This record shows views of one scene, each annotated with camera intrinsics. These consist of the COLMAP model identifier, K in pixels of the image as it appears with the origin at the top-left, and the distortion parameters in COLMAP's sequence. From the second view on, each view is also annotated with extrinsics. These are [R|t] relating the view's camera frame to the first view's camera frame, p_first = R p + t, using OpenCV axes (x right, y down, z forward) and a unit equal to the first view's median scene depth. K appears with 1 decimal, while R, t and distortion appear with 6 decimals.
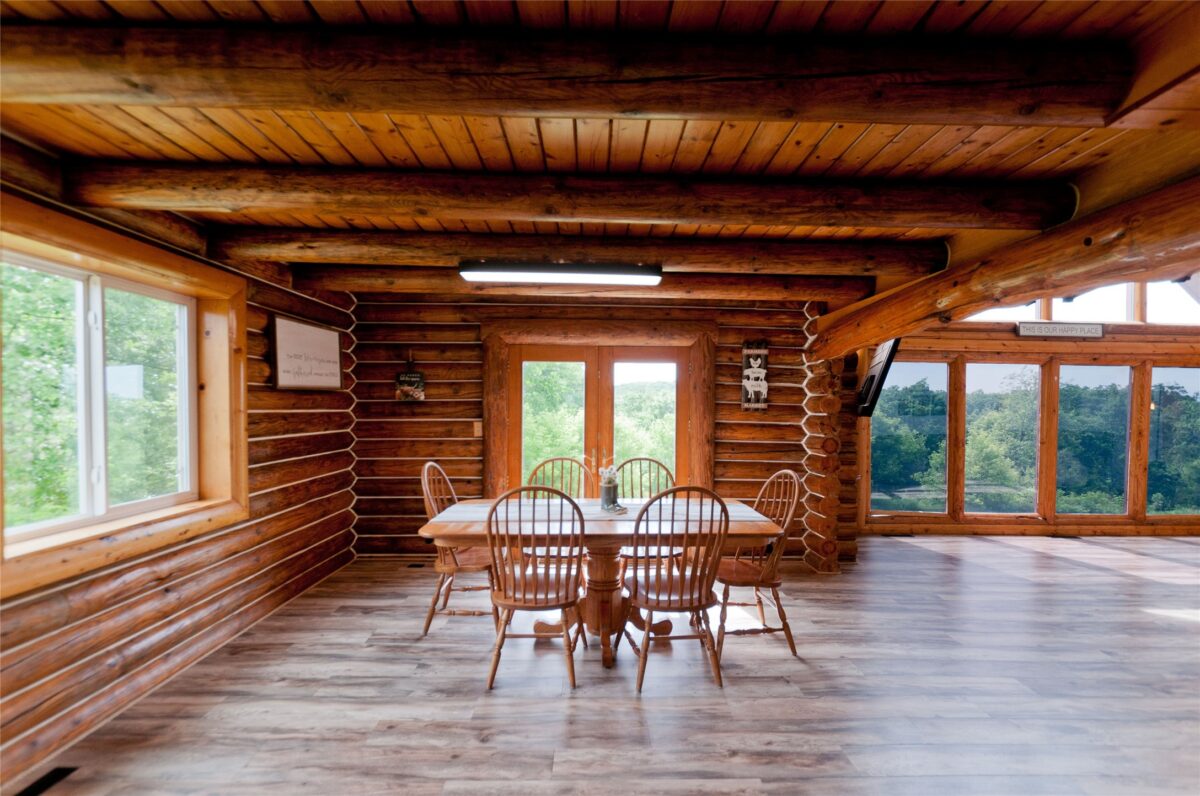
lens RADIAL K [[519.1, 0, 601.3], [0, 519.1, 406.6], [0, 0, 1]] dist [-0.002979, -0.000864]
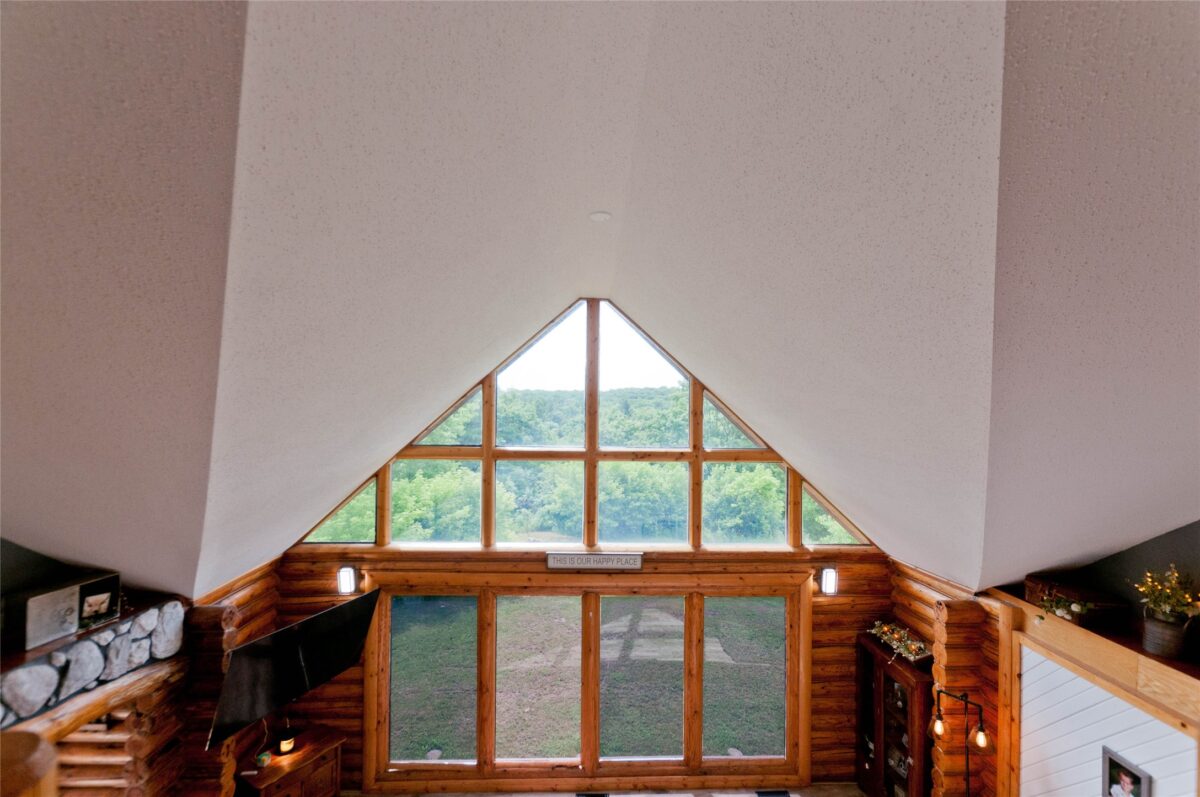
lens RADIAL K [[519.1, 0, 603.0], [0, 519.1, 407.7], [0, 0, 1]] dist [-0.002979, -0.000864]
pose [[0.999872, -0.008685, 0.013421, 0.891425], [0.008675, 0.999962, 0.000854, -0.412773], [-0.013428, -0.000737, 0.999910, 0.104592]]
